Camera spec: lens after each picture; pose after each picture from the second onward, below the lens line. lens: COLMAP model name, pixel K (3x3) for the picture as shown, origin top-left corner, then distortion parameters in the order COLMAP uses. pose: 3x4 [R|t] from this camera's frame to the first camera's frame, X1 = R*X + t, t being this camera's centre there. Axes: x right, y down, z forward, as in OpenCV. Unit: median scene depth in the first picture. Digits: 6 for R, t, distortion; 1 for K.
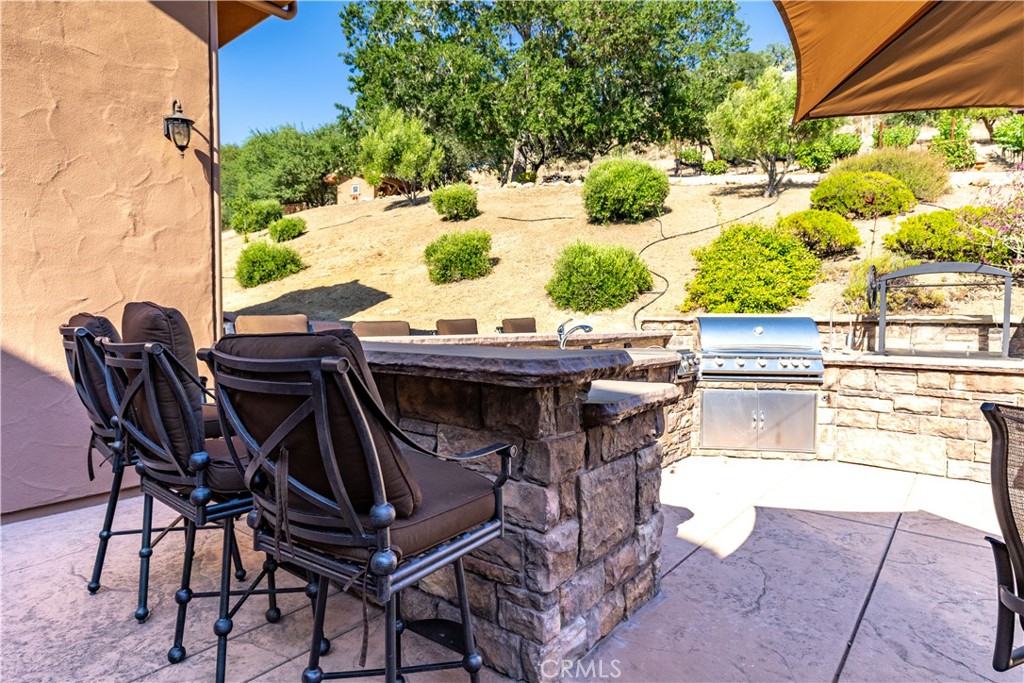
lens RADIAL K [[585.4, 0, 500.1], [0, 585.4, 330.7], [0, 0, 1]] dist [-0.000230, 0.000766]
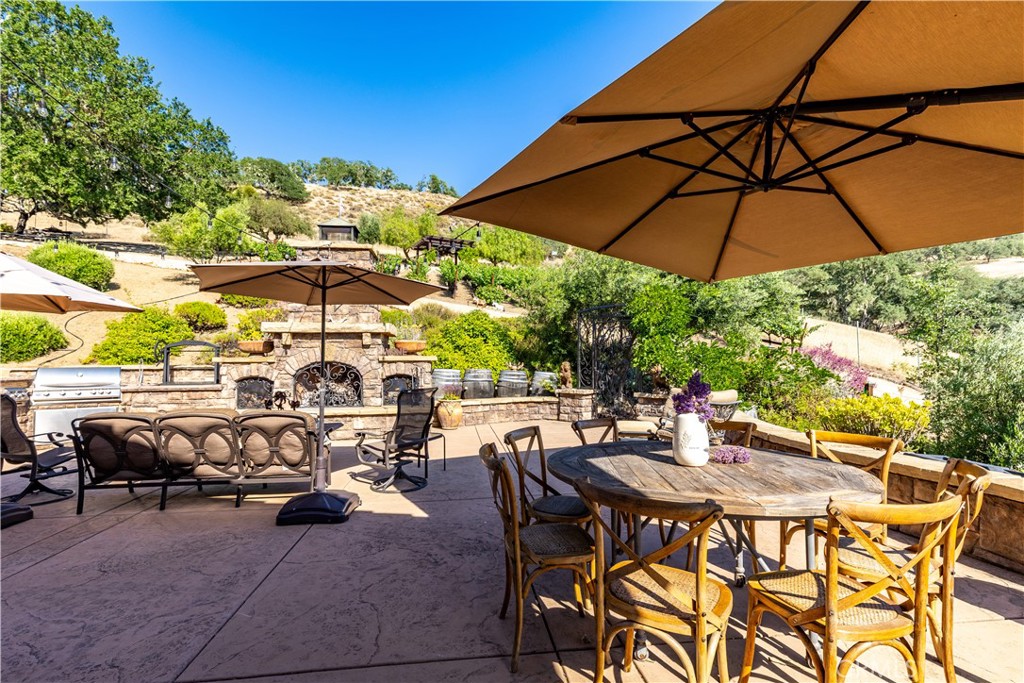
lens RADIAL K [[465.9, 0, 518.7], [0, 465.9, 344.5], [0, 0, 1]] dist [0.000863, -0.000477]
pose [[0.670138, 0.021465, 0.741926, 0.121314], [0.027547, 0.998174, -0.053761, 0.008927], [-0.741725, 0.056465, 0.668323, -0.421130]]
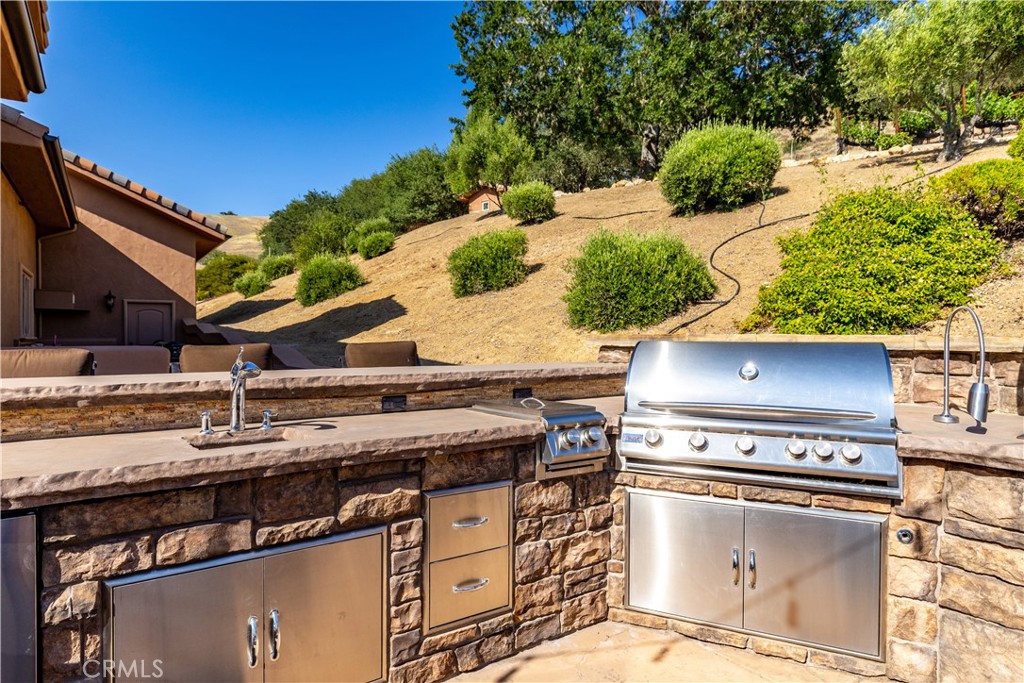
lens RADIAL K [[585.4, 0, 497.7], [0, 585.4, 339.8], [0, 0, 1]] dist [-0.000230, 0.000766]
pose [[0.957638, 0.001385, -0.287972, 0.166633], [-0.006078, 0.999863, -0.015401, -0.007578], [0.287912, 0.016499, 0.957515, 0.215295]]
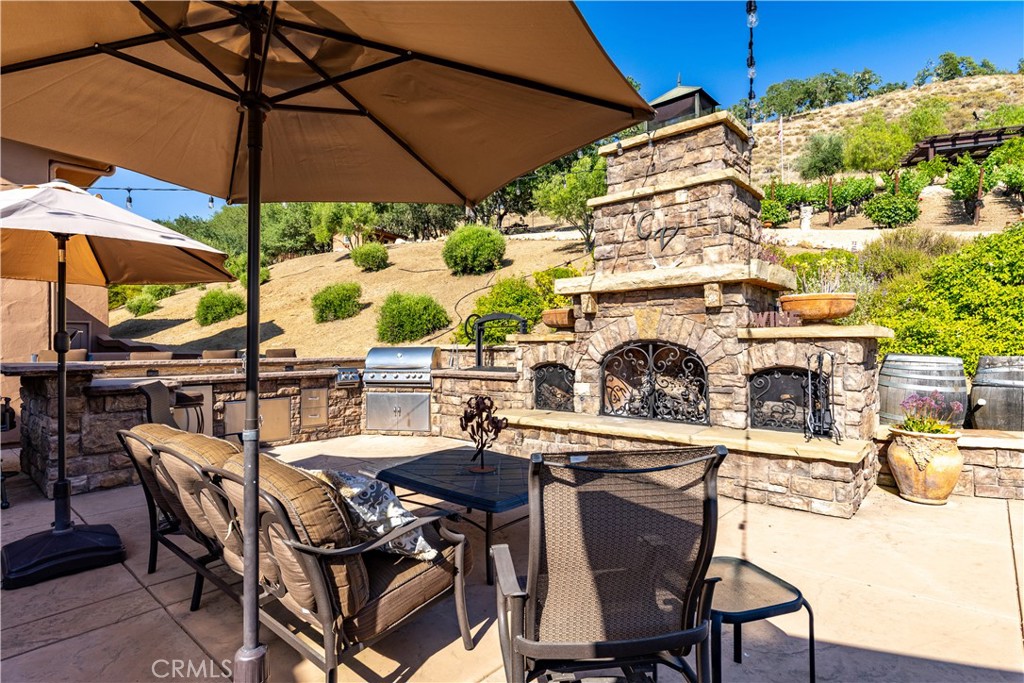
lens RADIAL K [[537.4, 0, 505.0], [0, 537.4, 339.8], [0, 0, 1]] dist [-0.000784, 0.001561]
pose [[0.999172, -0.009393, -0.039592, 0.342899], [0.008085, 0.999420, -0.033065, 0.003171], [0.039879, 0.032718, 0.998669, -0.203342]]
